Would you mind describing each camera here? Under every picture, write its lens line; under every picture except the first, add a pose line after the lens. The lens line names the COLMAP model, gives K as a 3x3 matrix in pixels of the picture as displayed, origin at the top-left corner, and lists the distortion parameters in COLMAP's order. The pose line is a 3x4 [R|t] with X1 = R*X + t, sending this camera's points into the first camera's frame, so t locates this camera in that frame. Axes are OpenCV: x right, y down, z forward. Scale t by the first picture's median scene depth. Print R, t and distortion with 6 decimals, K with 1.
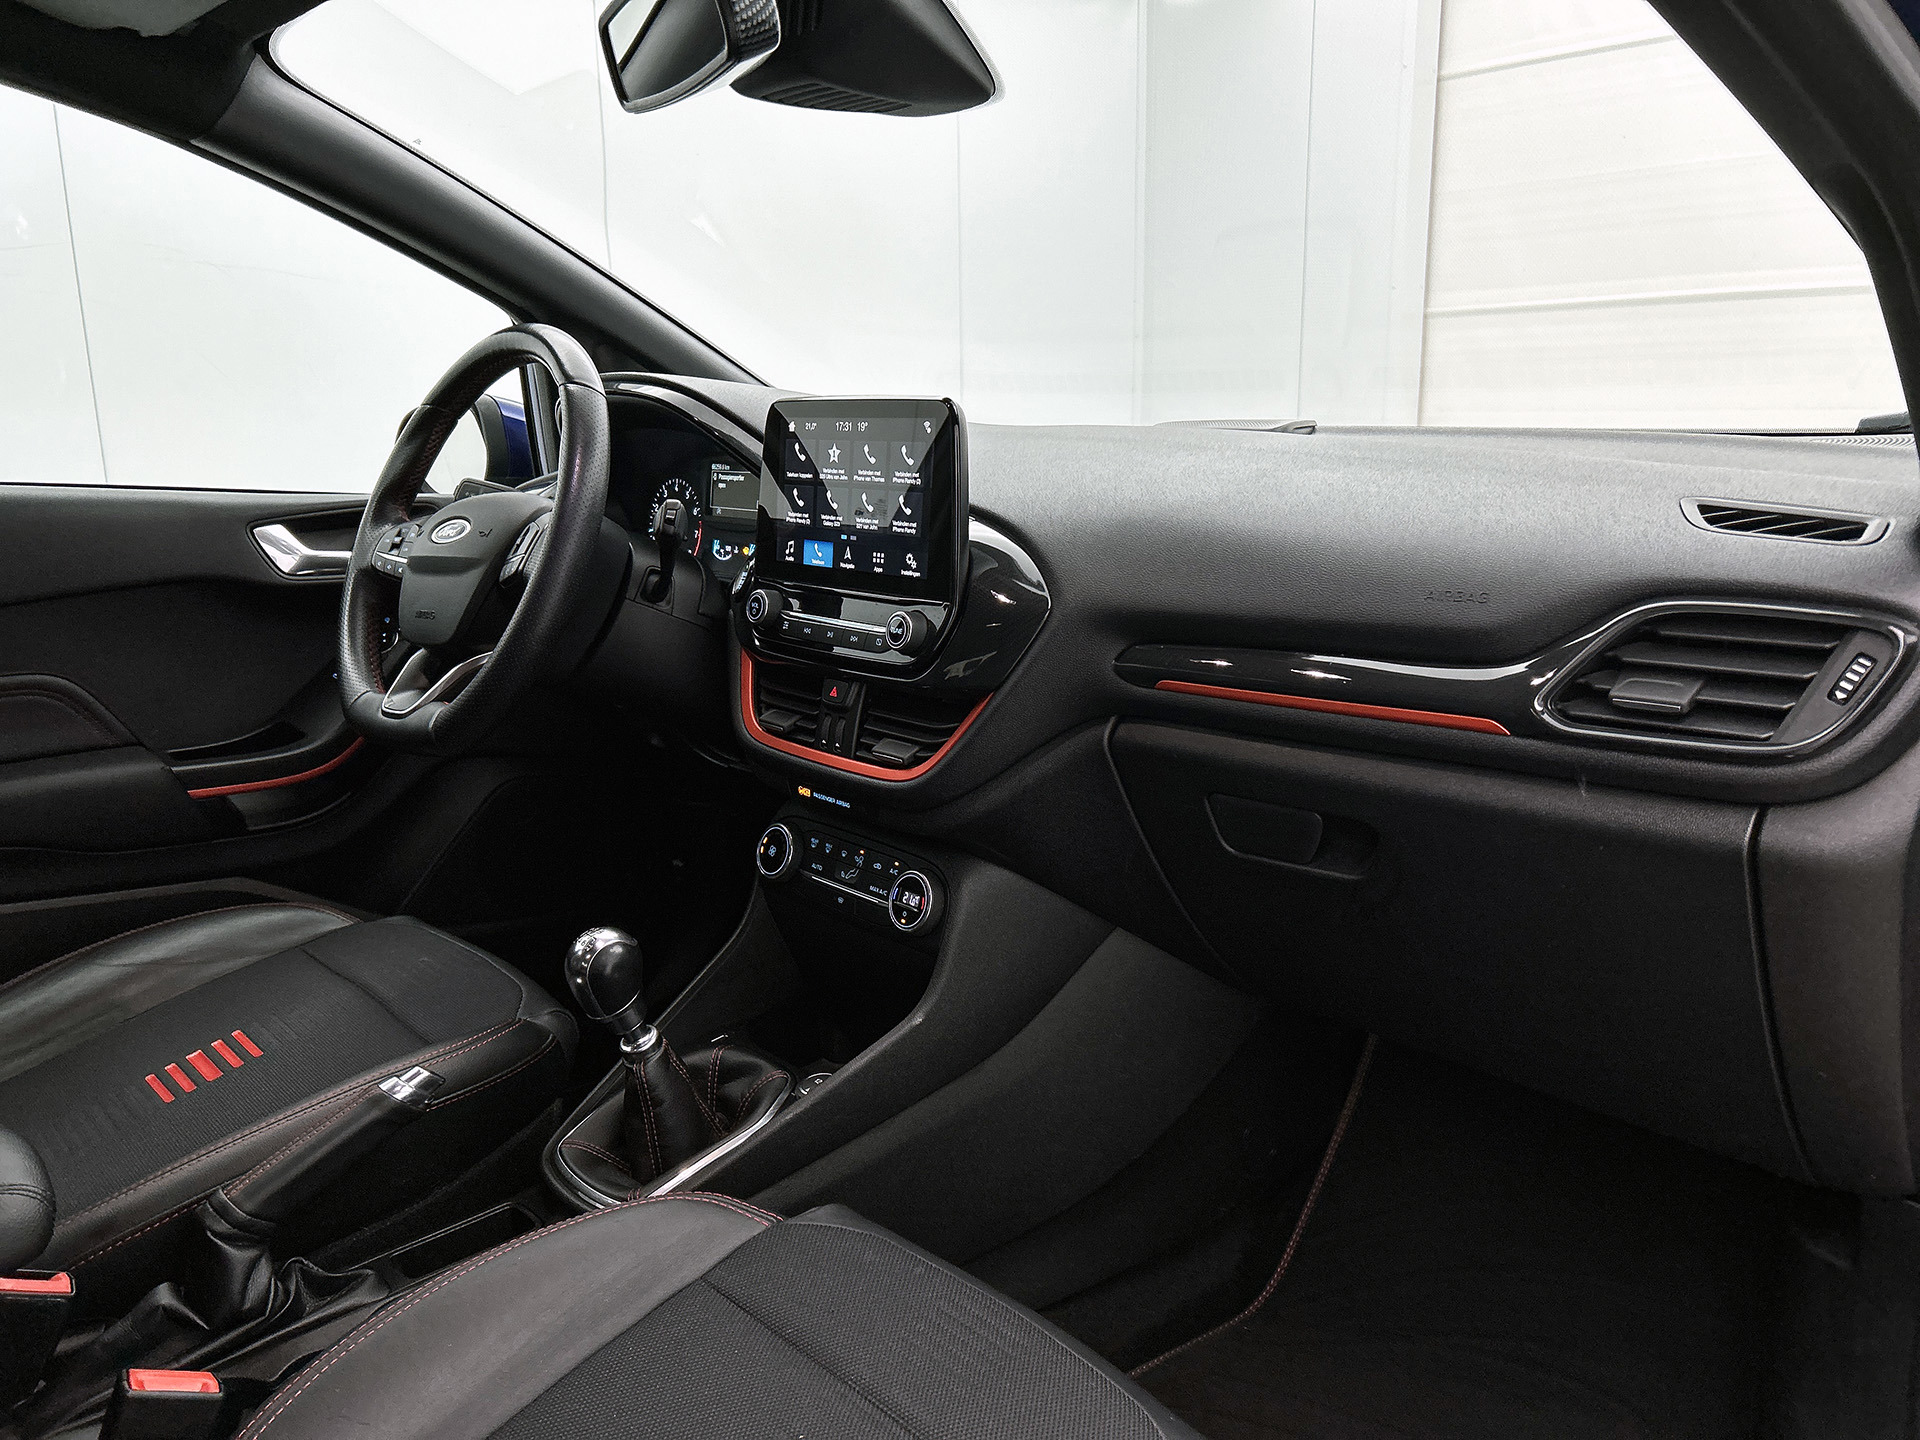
lens RADIAL K [[1469.2, 0, 960.0], [0, 1469.2, 720.0], [0, 0, 1]] dist [0.062818, 0.000100]
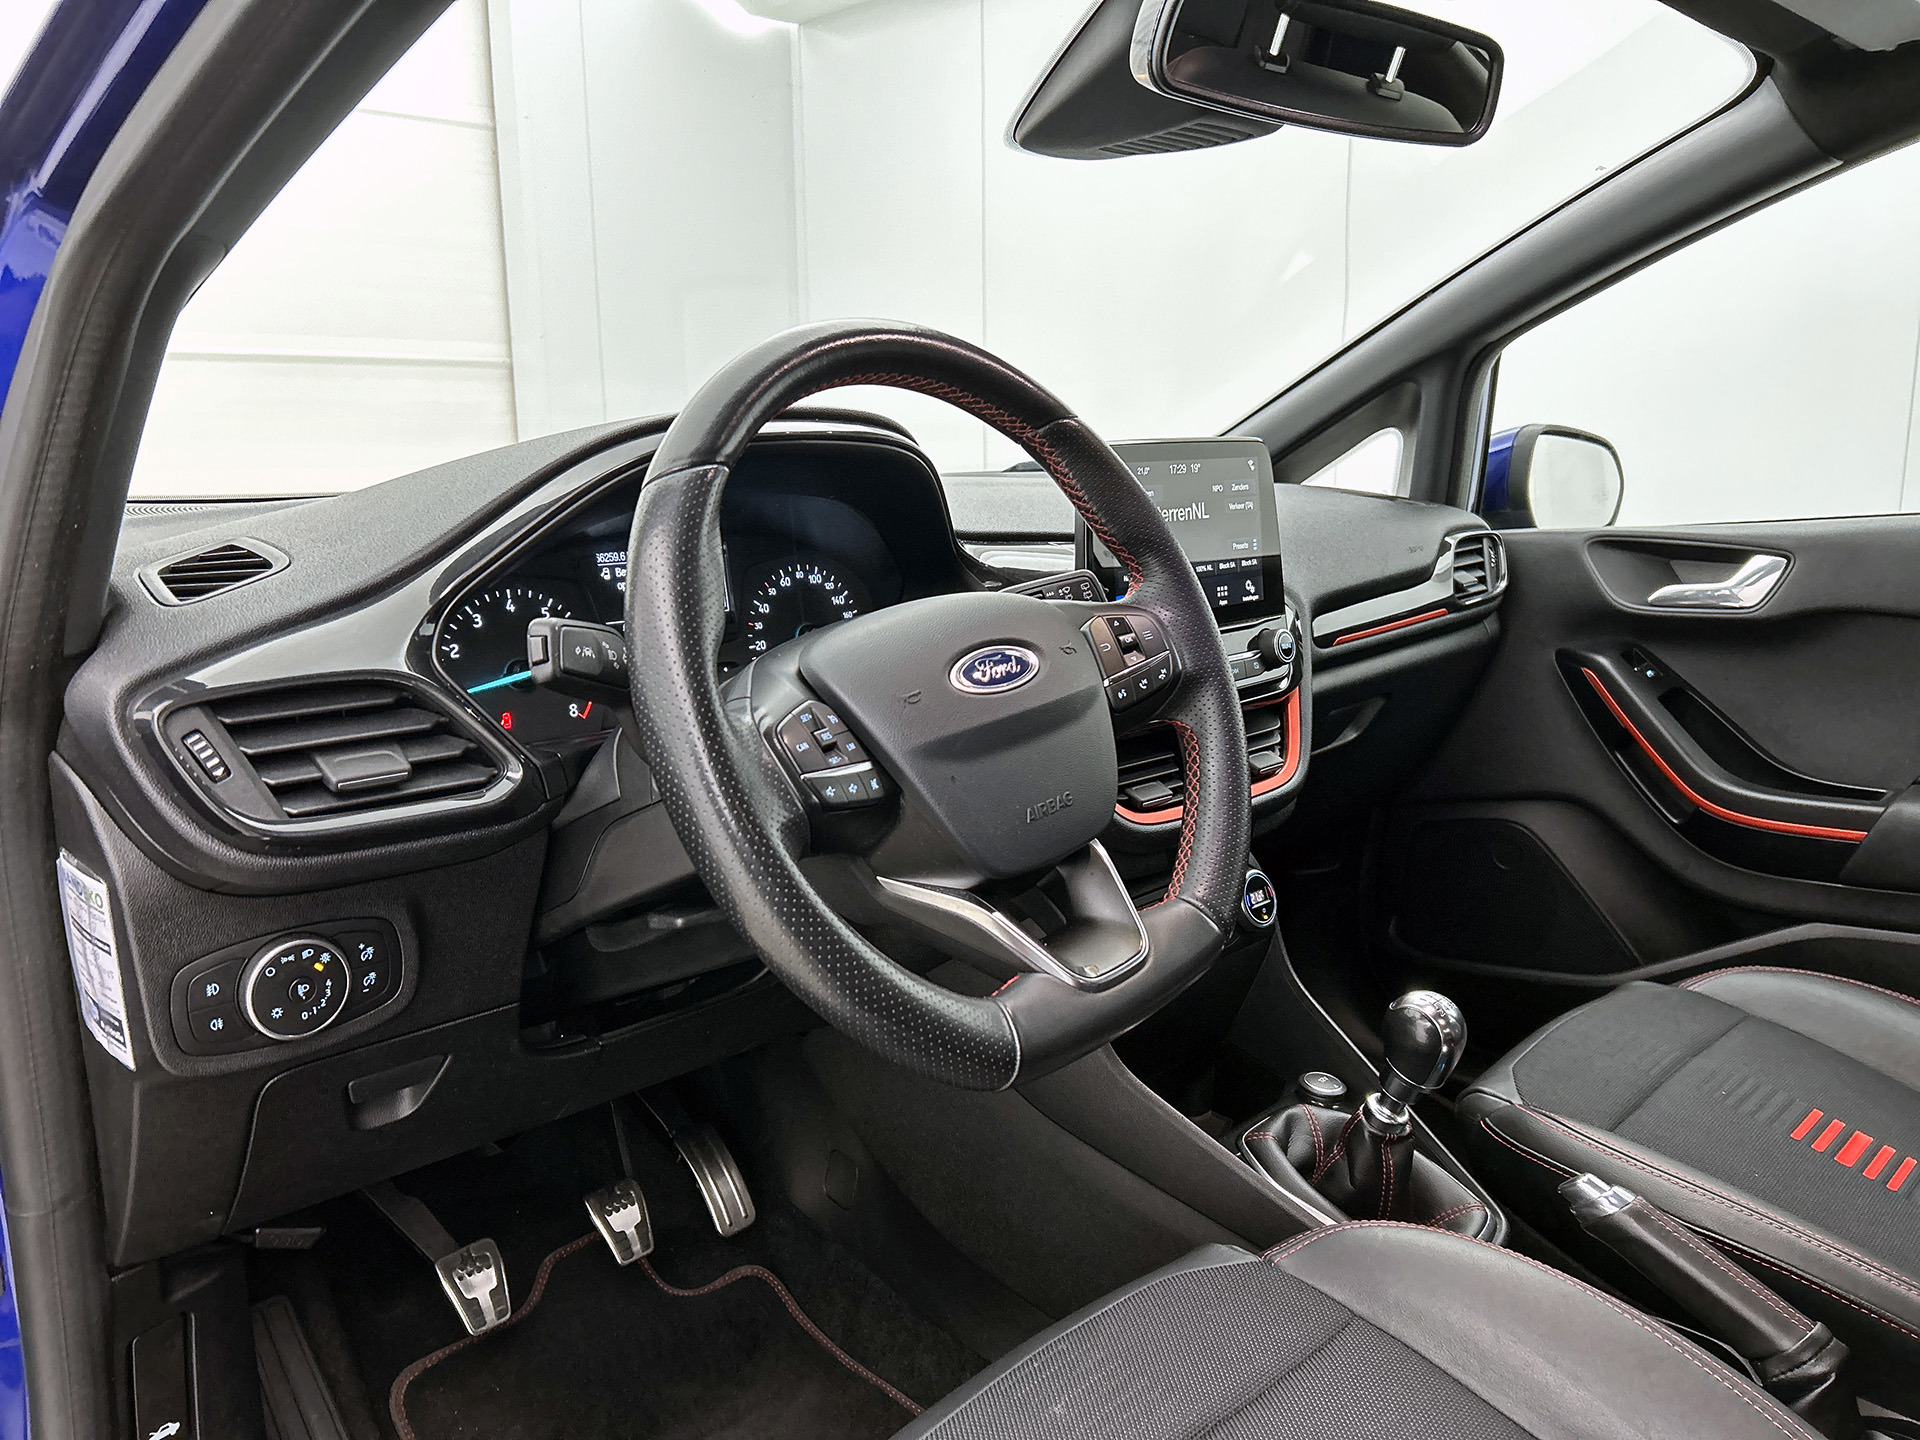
lens RADIAL K [[1519.8, 0, 960.0], [0, 1519.8, 720.0], [0, 0, 1]] dist [0.004396, -0.001276]
pose [[-0.053885, -0.175005, 0.983092, -1.094341], [0.230505, 0.955752, 0.182773, -0.257068], [-0.971578, 0.236456, -0.011161, 1.187951]]
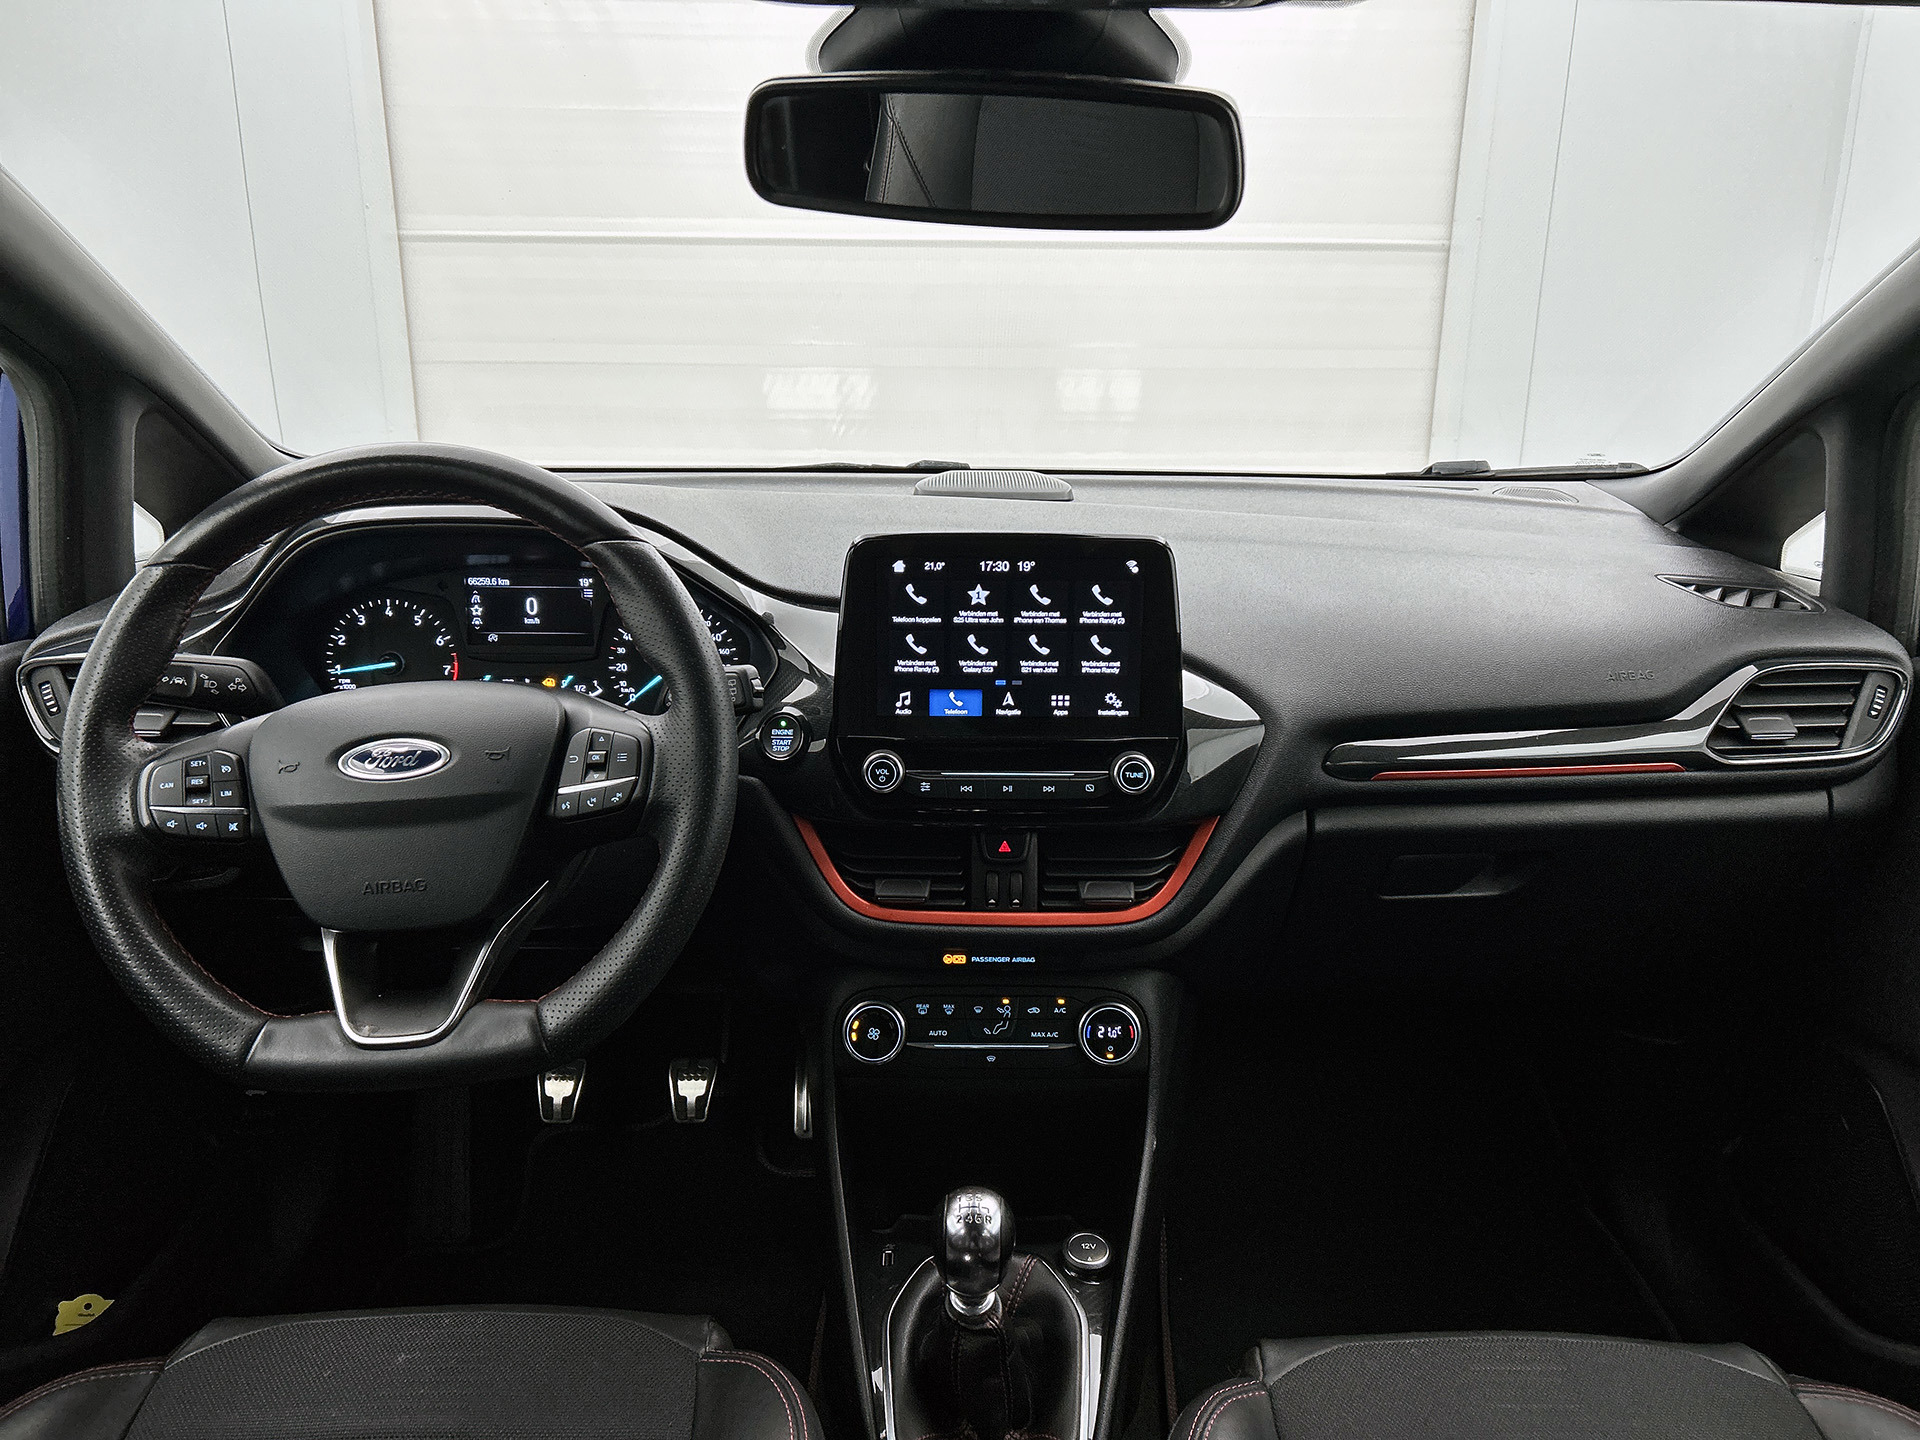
lens RADIAL K [[1500.5, 0, 964.8], [0, 1500.5, 645.2], [0, 0, 1]] dist [0.002883, 0.001787]
pose [[0.666023, -0.171835, 0.725869, -0.779334], [0.144572, 0.984389, 0.100381, -0.246810], [-0.731787, 0.038084, 0.680469, 0.374162]]
